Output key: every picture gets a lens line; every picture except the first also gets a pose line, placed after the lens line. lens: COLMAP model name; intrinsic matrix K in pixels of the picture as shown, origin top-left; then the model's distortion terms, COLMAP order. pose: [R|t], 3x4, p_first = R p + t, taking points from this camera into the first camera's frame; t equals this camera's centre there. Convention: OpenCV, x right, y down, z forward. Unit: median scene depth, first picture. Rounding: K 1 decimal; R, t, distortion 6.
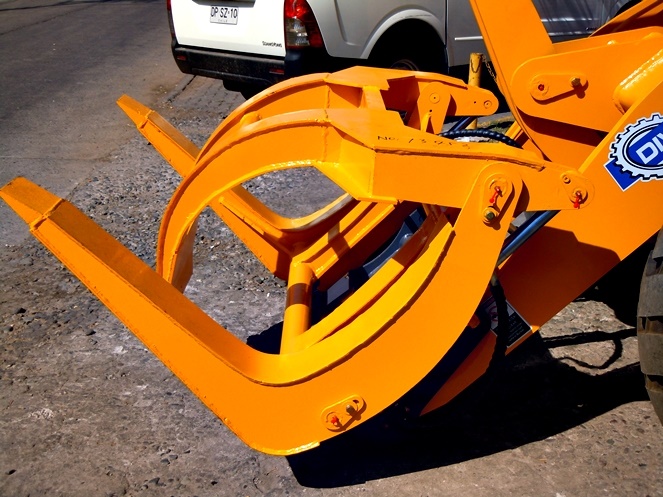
lens RADIAL K [[899.9, 0, 332.4], [0, 899.9, 250.2], [0, 0, 1]] dist [0.121373, 0.000000]
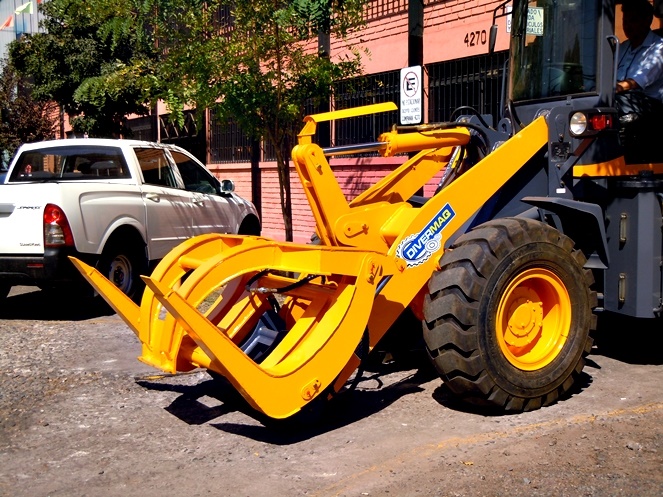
lens RADIAL K [[872.4, 0, 331.1], [0, 872.4, 247.5], [0, 0, 1]] dist [-0.048086, 0.000000]
pose [[0.868961, -0.040937, 0.493184, -0.776115], [0.163283, 0.964482, -0.207638, 0.257687], [-0.467167, 0.260958, 0.844782, -0.597754]]
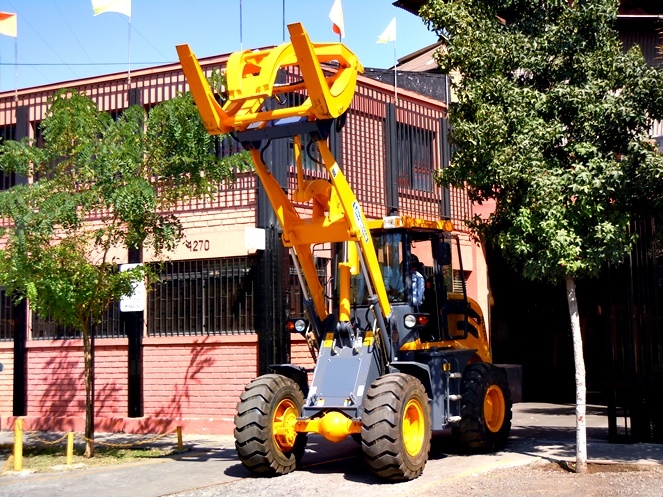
lens RADIAL K [[993.0, 0, 331.3], [0, 993.0, 248.1], [0, 0, 1]] dist [-0.017814, 0.000000]
pose [[0.457536, 0.080169, 0.885570, -2.887082], [0.311890, 0.918183, -0.244262, 0.287628], [-0.832697, 0.387959, 0.395098, -0.724207]]
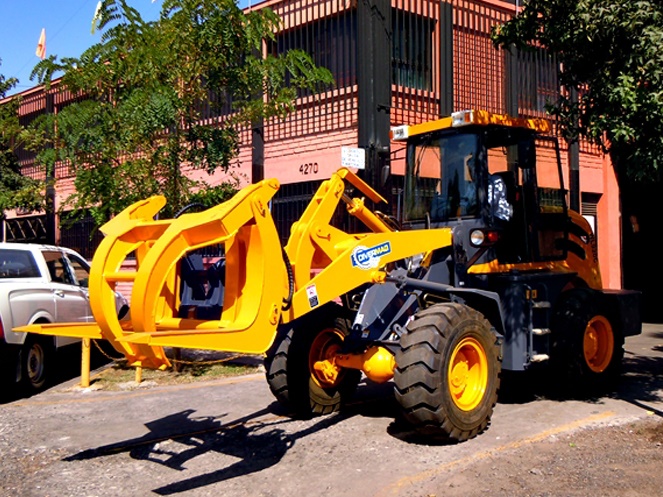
lens RADIAL K [[696.5, 0, 315.9], [0, 696.5, 247.3], [0, 0, 1]] dist [0.003878, 0.000000]
pose [[0.693936, 0.018609, 0.719796, -1.153967], [0.243310, 0.934803, -0.258736, 0.166853], [-0.677682, 0.354680, 0.644166, -0.383978]]
